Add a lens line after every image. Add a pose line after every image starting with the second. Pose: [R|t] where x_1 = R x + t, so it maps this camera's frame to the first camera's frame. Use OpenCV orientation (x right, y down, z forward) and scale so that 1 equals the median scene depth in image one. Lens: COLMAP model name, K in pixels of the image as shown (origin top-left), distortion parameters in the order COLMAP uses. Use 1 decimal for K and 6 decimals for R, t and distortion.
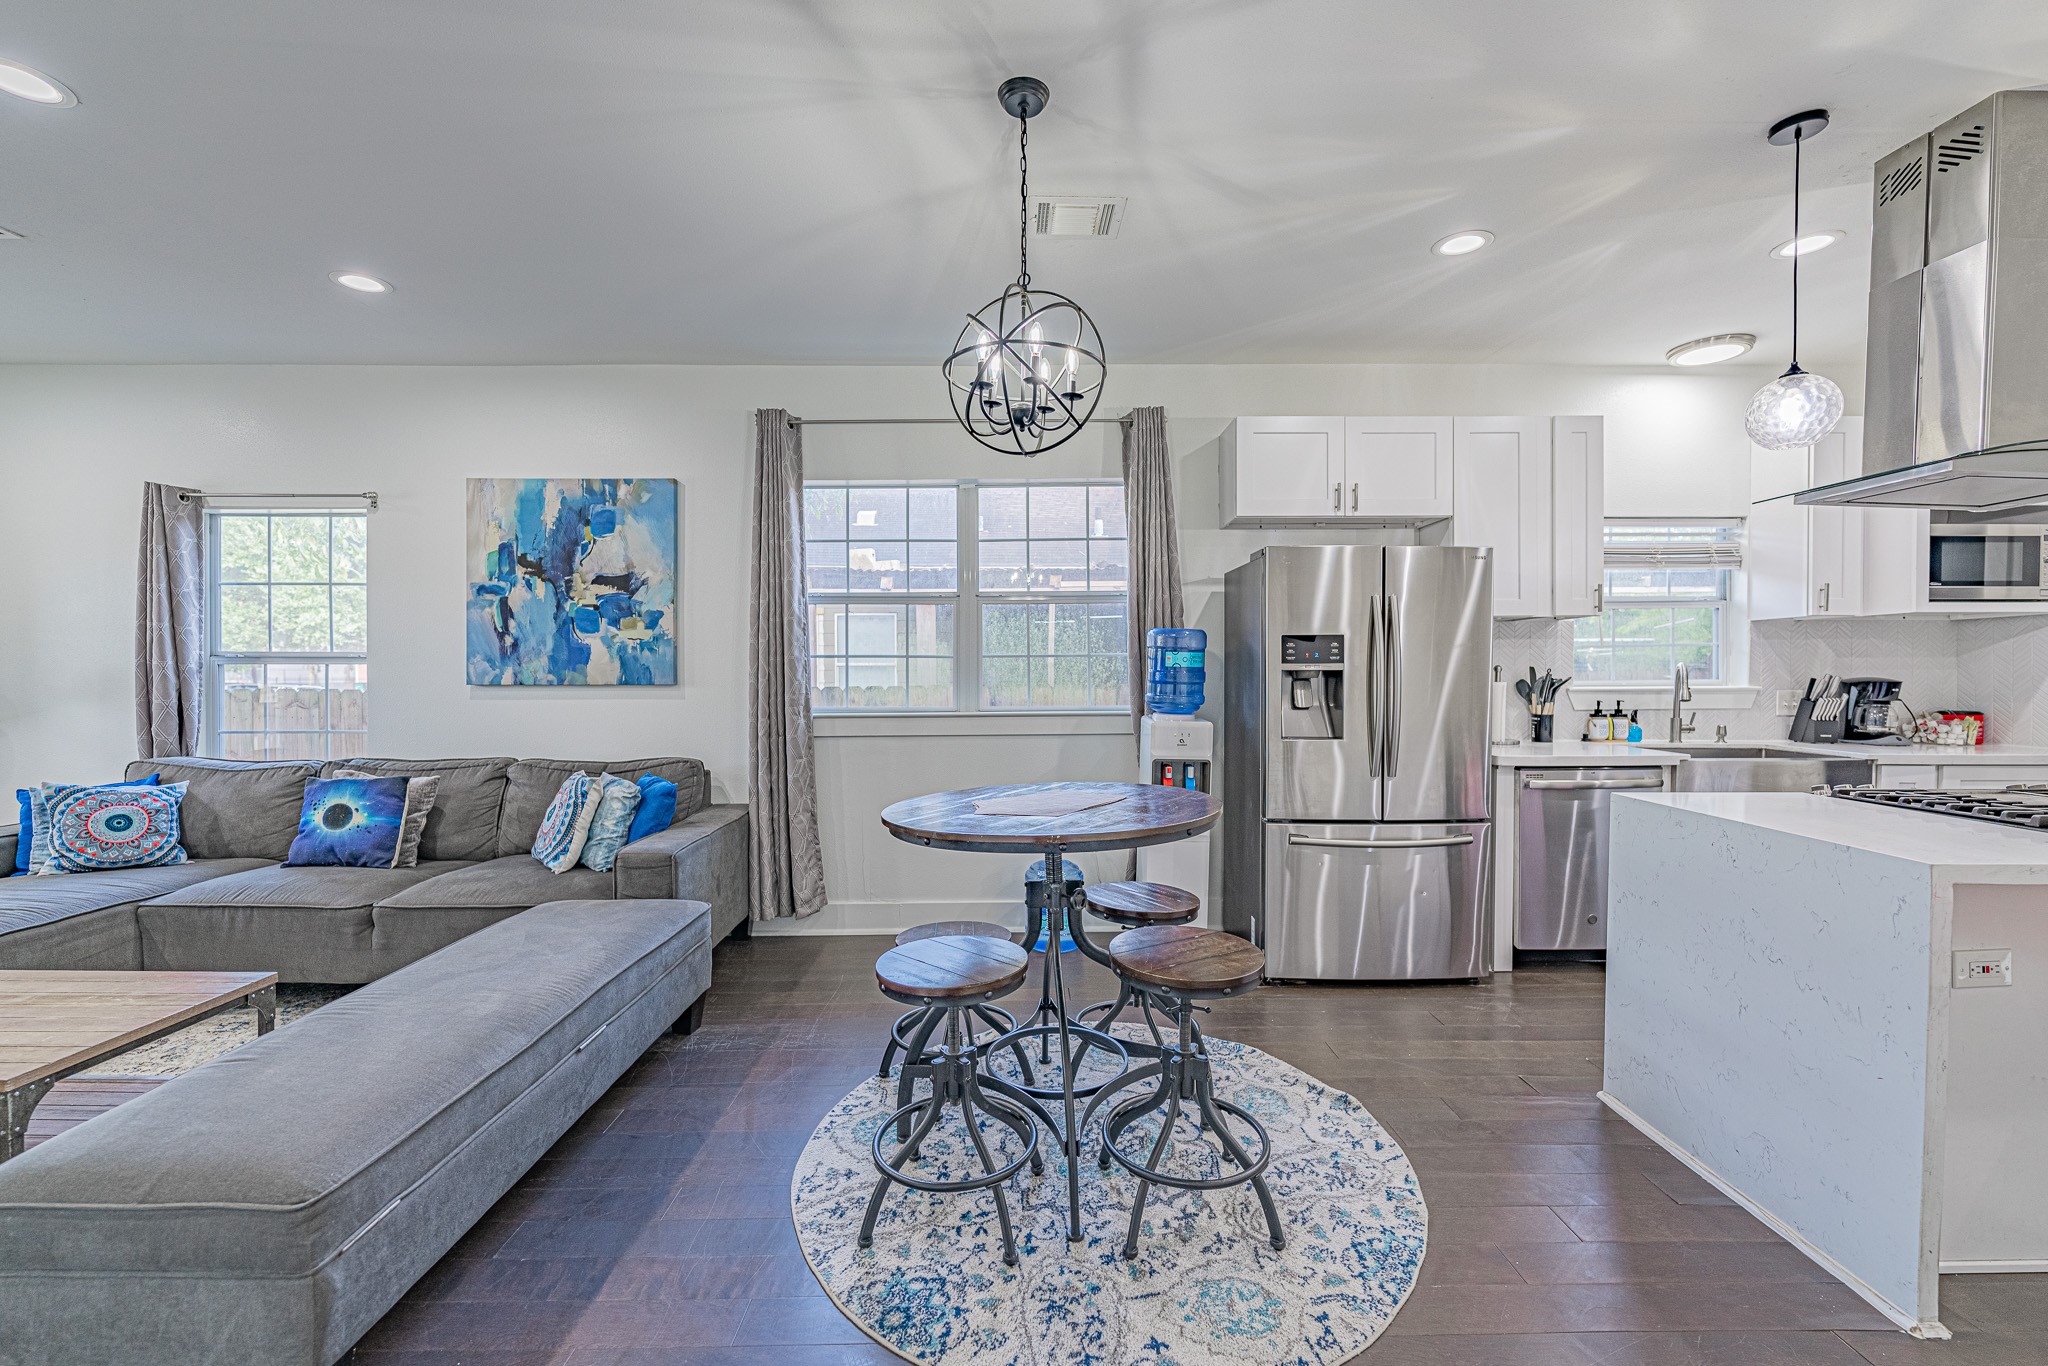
lens RADIAL K [[827.1, 0, 1022.8], [0, 827.1, 688.3], [0, 0, 1]] dist [0.001012, -0.000339]
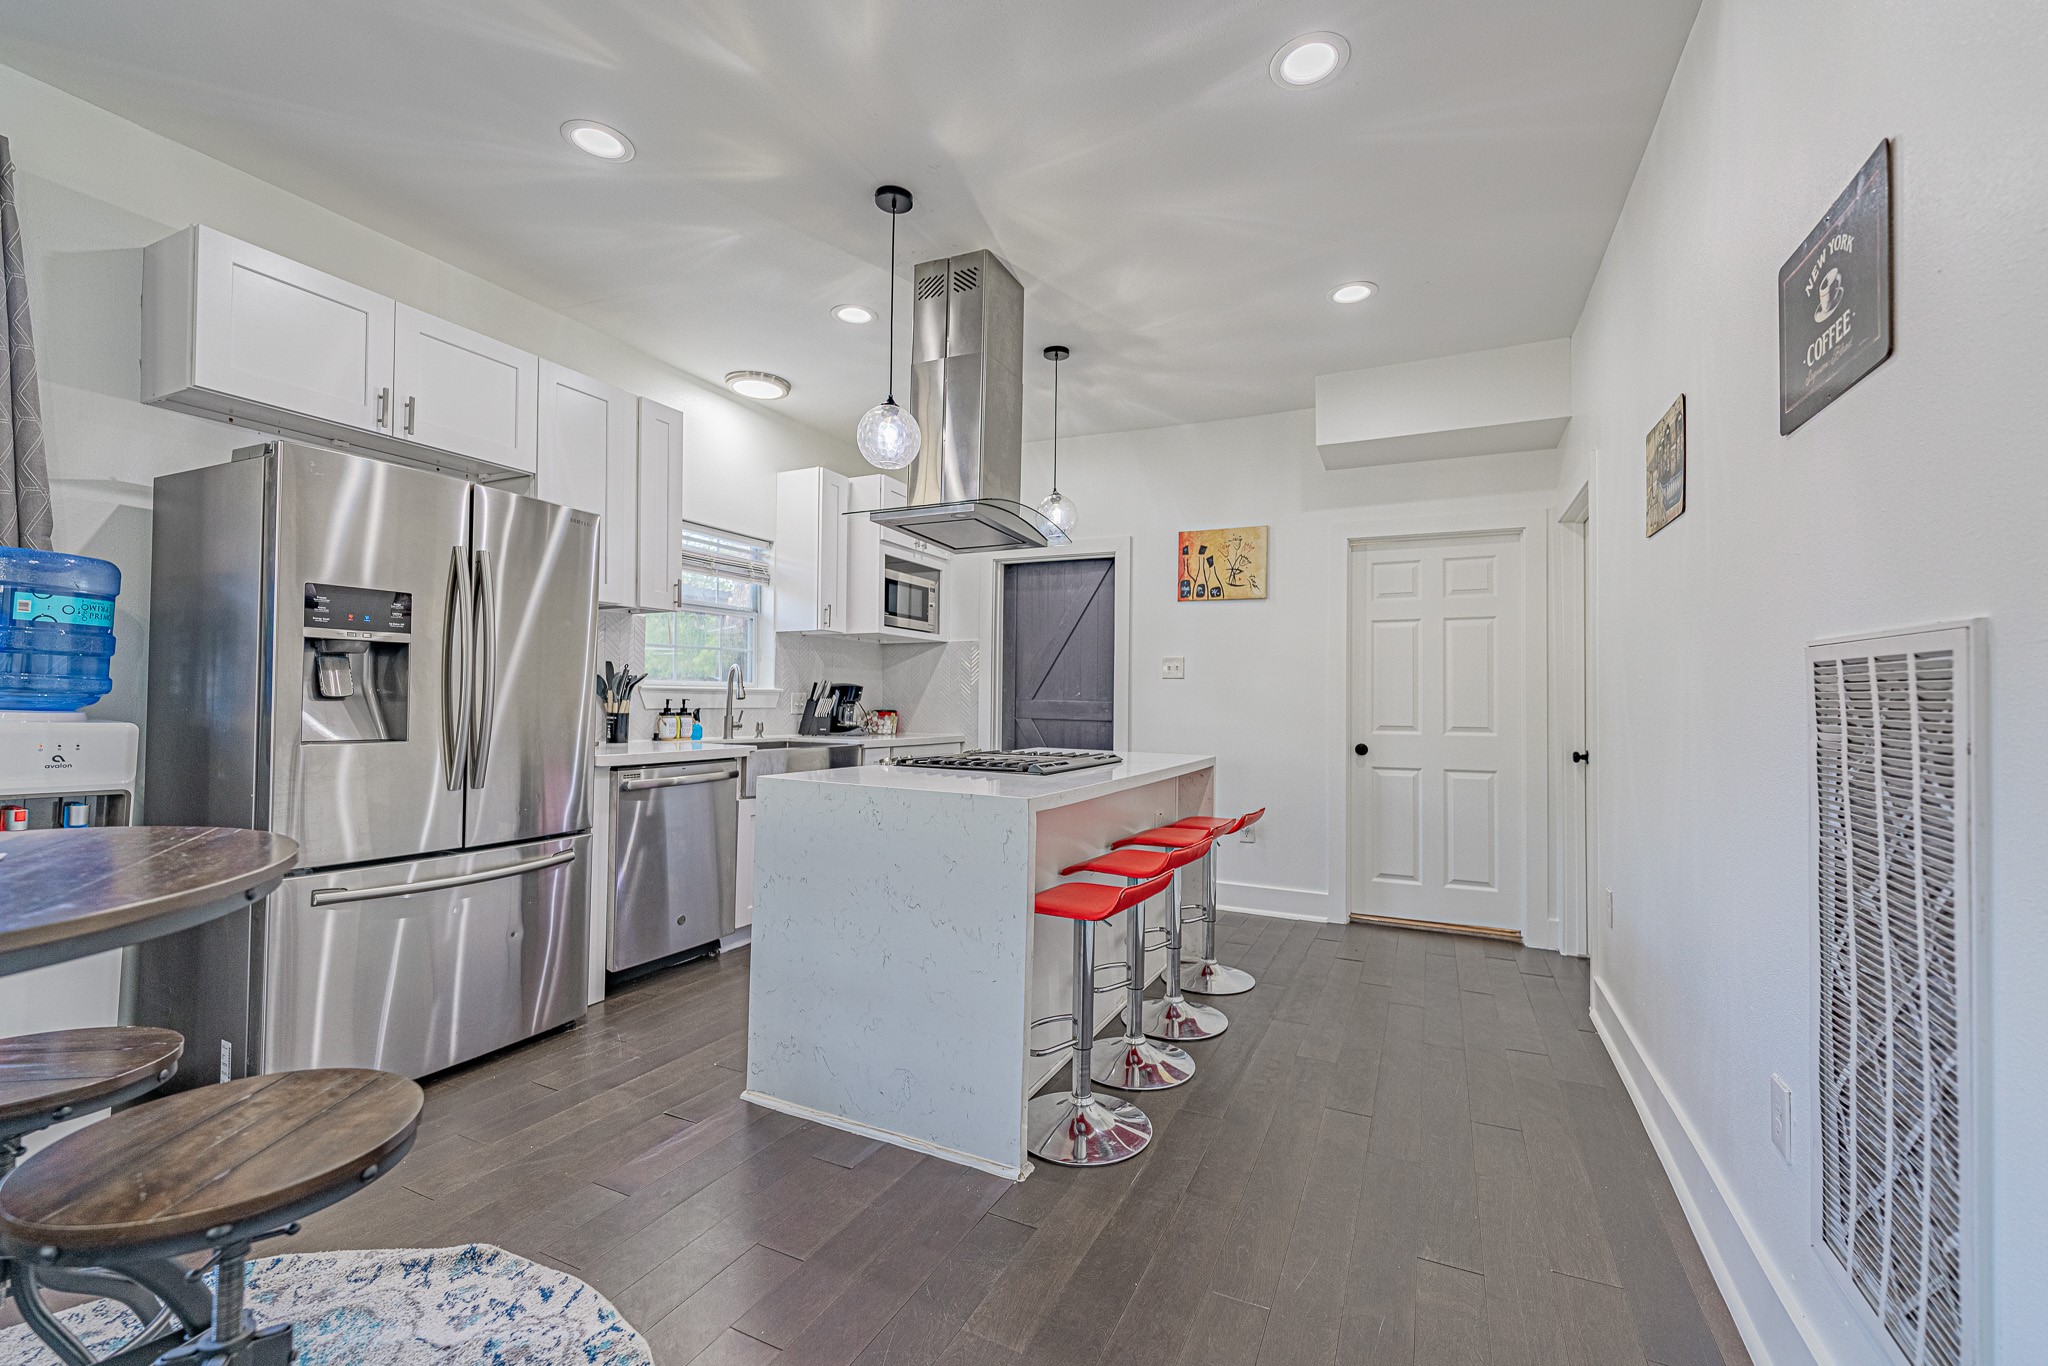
lens RADIAL K [[849.5, 0, 1033.9], [0, 849.5, 690.4], [0, 0, 1]] dist [0.000934, -0.000172]
pose [[0.429660, 0.023187, 0.902693, -0.032931], [0.000984, 0.999658, -0.026145, 0.031626], [-0.902990, 0.012122, 0.429490, 0.169184]]
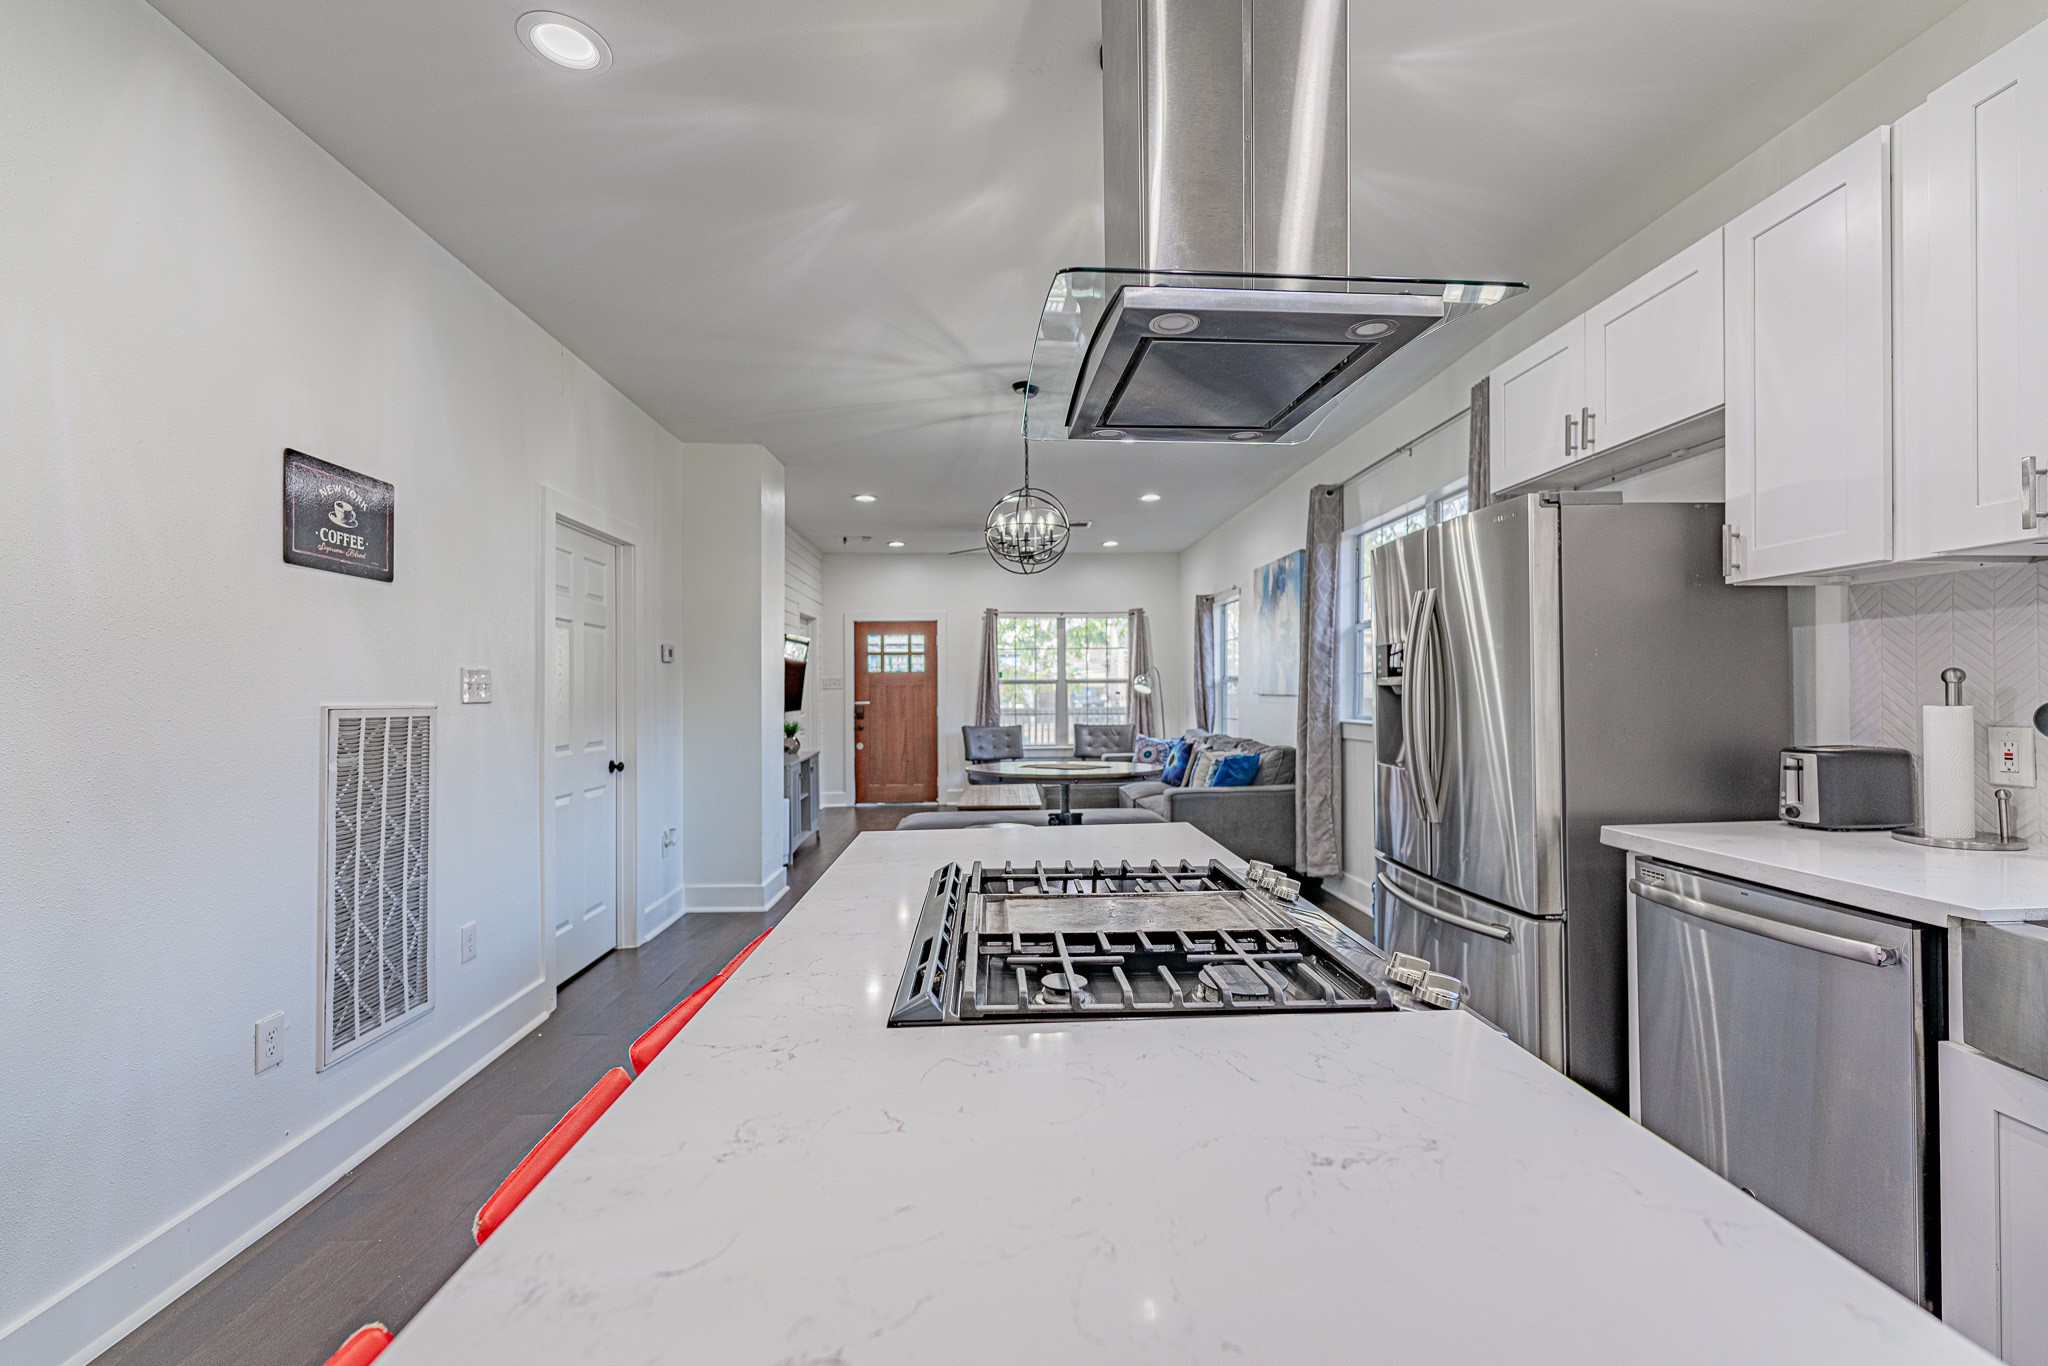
lens RADIAL K [[849.5, 0, 1033.9], [0, 849.5, 690.4], [0, 0, 1]] dist [0.000934, -0.000172]
pose [[0.047086, 0.003609, -0.998884, 1.019263], [-0.009041, 0.999954, 0.003187, -0.013499], [0.998850, 0.008881, 0.047116, 0.488459]]
